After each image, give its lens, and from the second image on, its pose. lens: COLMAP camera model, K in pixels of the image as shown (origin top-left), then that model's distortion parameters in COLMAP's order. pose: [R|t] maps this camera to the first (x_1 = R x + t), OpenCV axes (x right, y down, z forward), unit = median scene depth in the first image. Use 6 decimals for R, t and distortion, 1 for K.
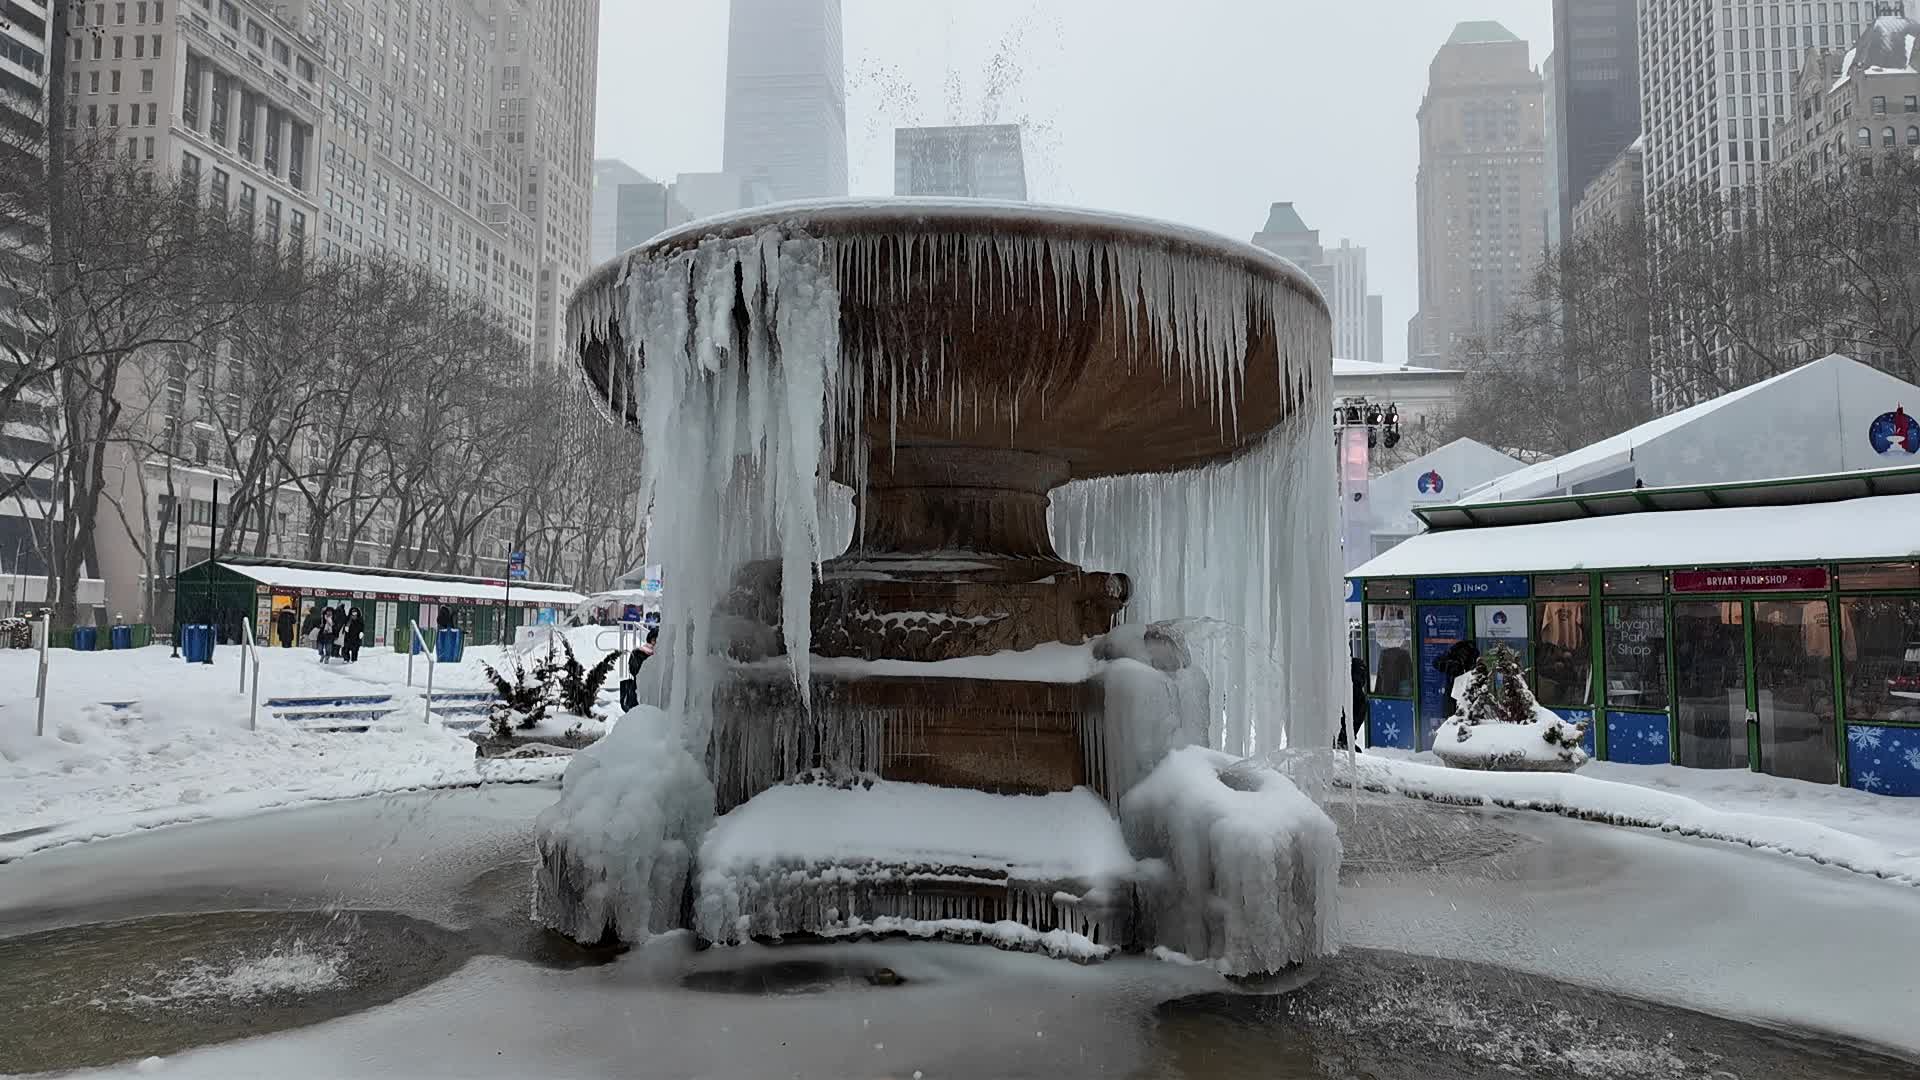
lens RADIAL K [[1085.1, 0, 960.0], [0, 1085.1, 540.0], [0, 0, 1]] dist [0.016924, -0.001133]
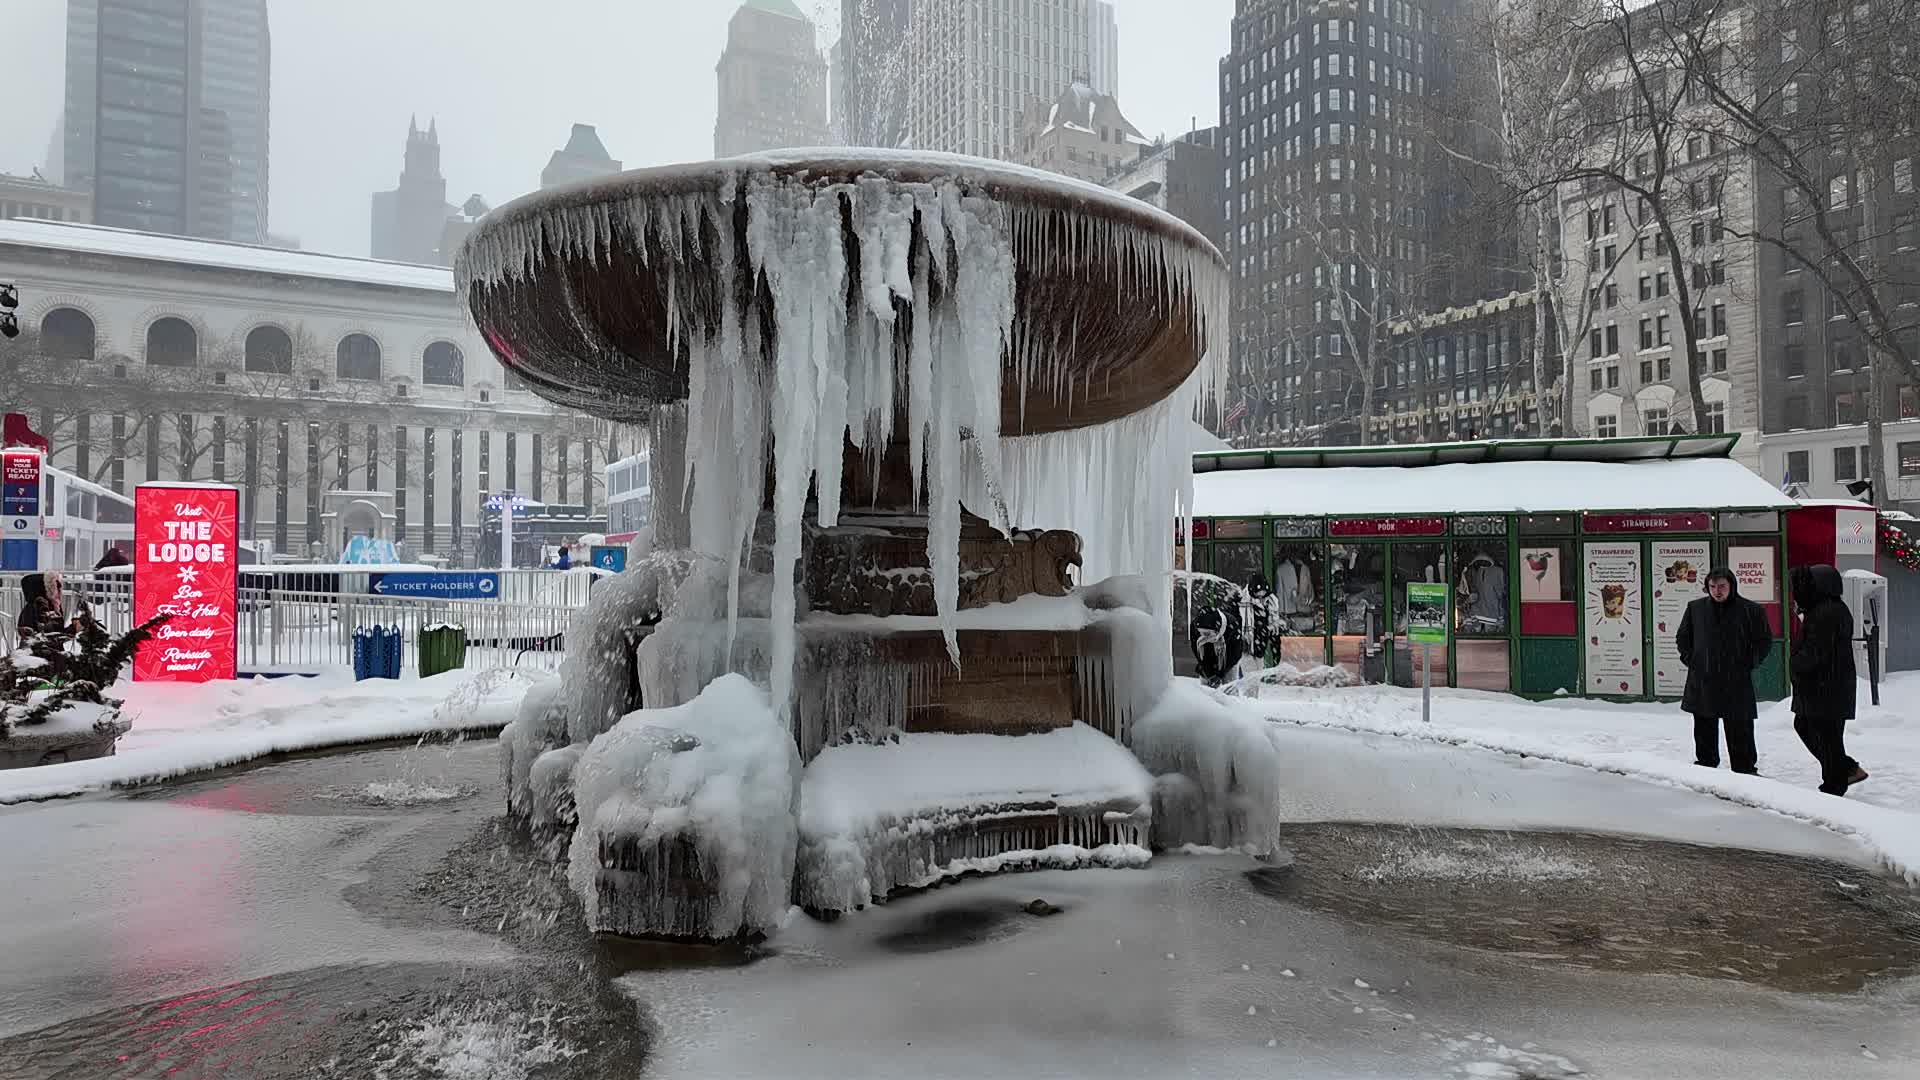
lens RADIAL K [[1086.8, 0, 960.0], [0, 1086.8, 546.6], [0, 0, 1]] dist [0.006380, -0.000015]
pose [[0.828310, 0.001165, 0.560268, -0.658236], [-0.036473, 0.997989, 0.051847, -0.008899], [-0.559081, -0.063380, 0.826687, 0.152603]]
